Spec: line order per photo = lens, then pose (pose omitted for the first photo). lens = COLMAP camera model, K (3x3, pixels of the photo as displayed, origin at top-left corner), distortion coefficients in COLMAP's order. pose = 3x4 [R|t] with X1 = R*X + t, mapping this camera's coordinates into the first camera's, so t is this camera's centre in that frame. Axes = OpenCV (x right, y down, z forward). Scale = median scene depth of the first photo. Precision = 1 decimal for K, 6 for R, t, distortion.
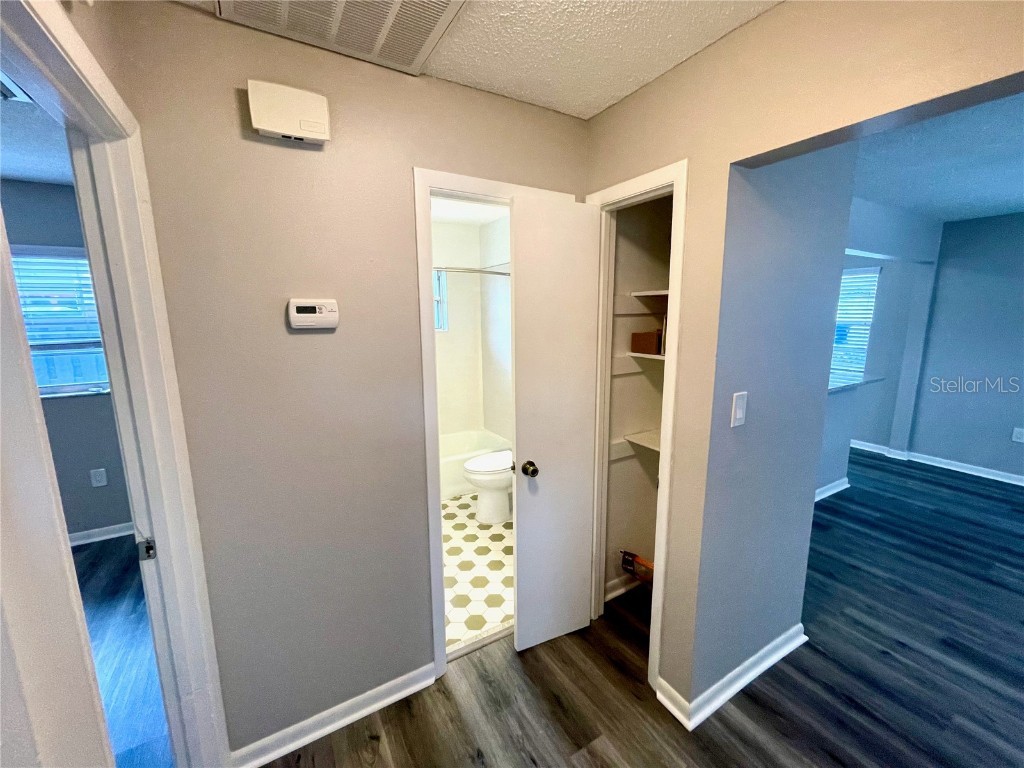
lens RADIAL K [[416.3, 0, 513.8], [0, 416.3, 383.5], [0, 0, 1]] dist [0.000019, -0.000102]
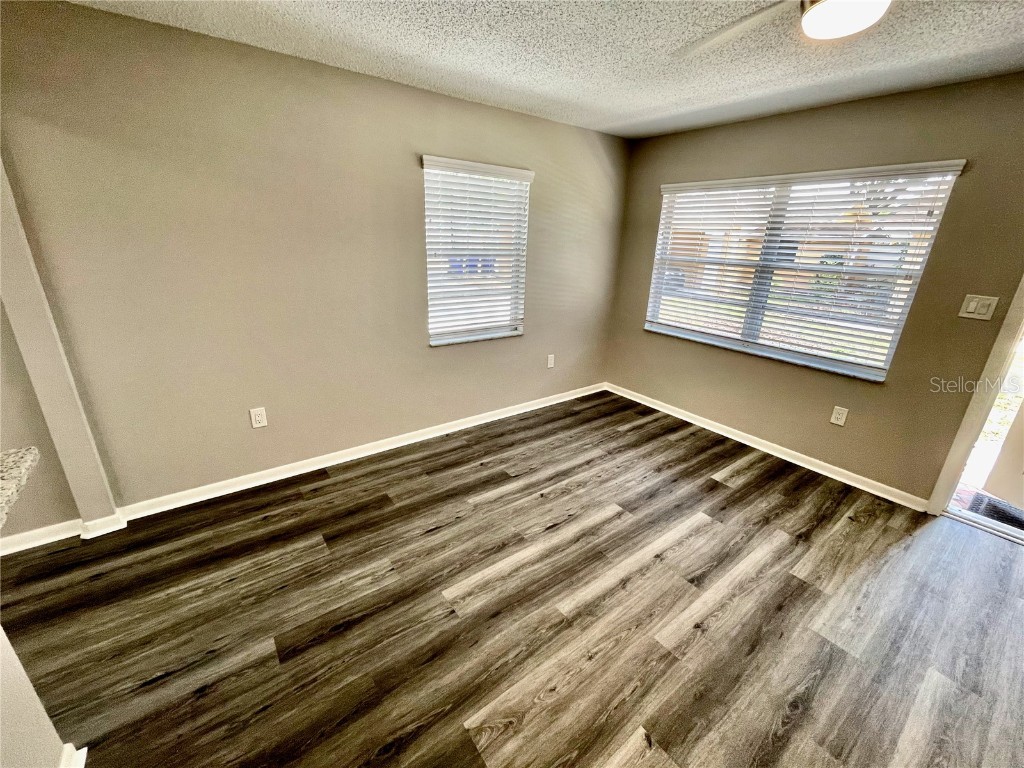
lens RADIAL K [[416.3, 0, 506.2], [0, 416.3, 382.5], [0, 0, 1]] dist [0.000019, -0.000102]
pose [[-0.095917, -0.325168, 0.940779, 0.493753], [0.127115, 0.933397, 0.335576, -0.115335], [-0.987239, 0.151775, -0.048195, 0.563798]]
